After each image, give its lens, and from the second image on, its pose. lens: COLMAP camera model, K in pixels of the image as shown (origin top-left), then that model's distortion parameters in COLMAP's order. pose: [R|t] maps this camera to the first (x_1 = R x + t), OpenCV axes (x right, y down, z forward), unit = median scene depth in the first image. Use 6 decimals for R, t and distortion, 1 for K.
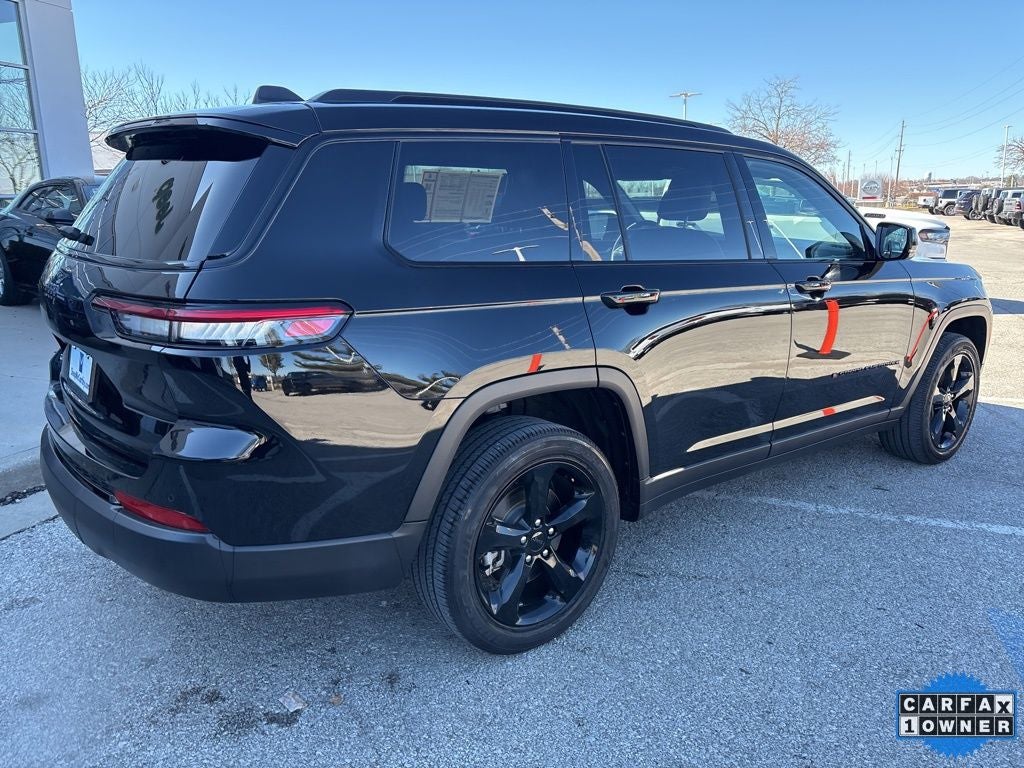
lens RADIAL K [[770.5, 0, 512.0], [0, 770.5, 384.0], [0, 0, 1]] dist [0.049442, -0.062771]
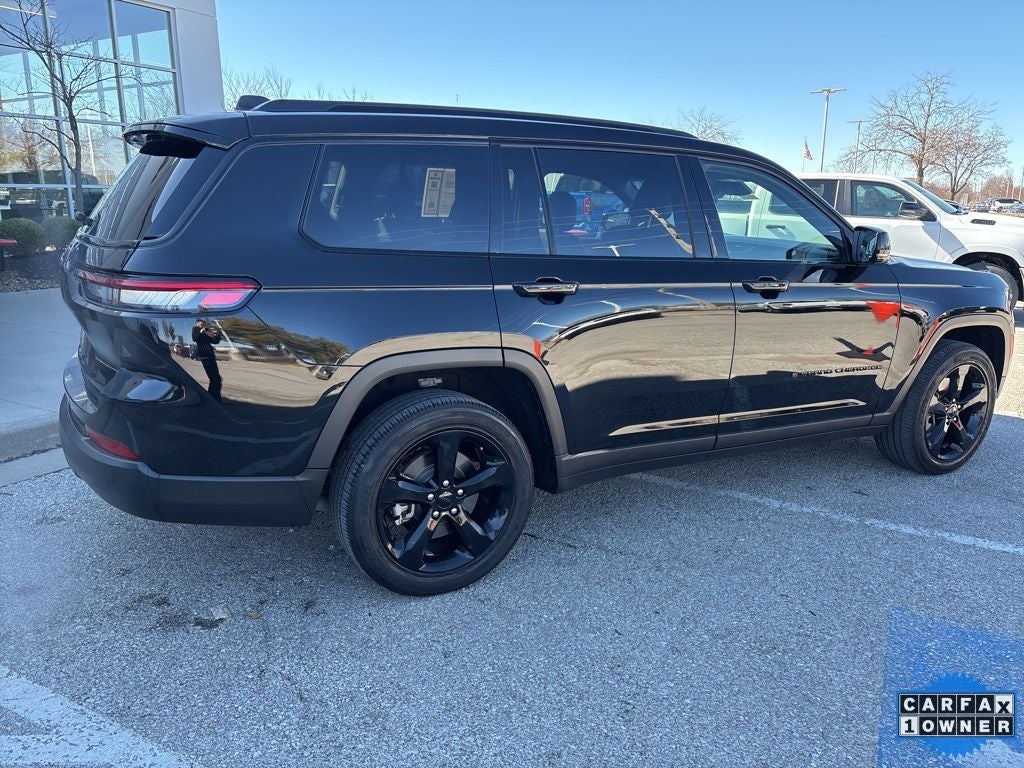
lens RADIAL K [[764.8, 0, 511.5], [0, 764.8, 393.6], [0, 0, 1]] dist [0.062040, -0.074782]
pose [[0.984722, 0.058889, -0.163871, 0.301062], [-0.056394, 0.998211, 0.019843, 0.020024], [0.164747, -0.010299, 0.986282, -0.090439]]
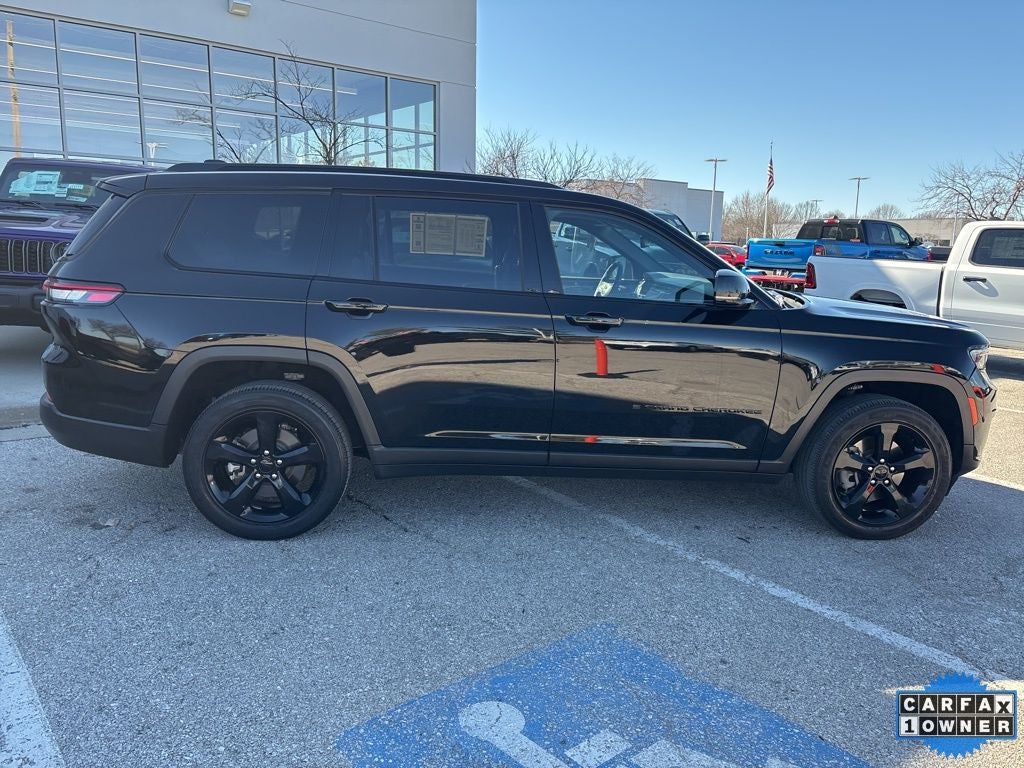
lens RADIAL K [[765.6, 0, 508.5], [0, 765.6, 385.1], [0, 0, 1]] dist [0.049050, -0.054582]
pose [[0.838851, 0.131060, -0.528348, 1.147828], [-0.157713, 0.987470, -0.005449, -0.009385], [0.521013, 0.087898, 0.849010, -0.002204]]
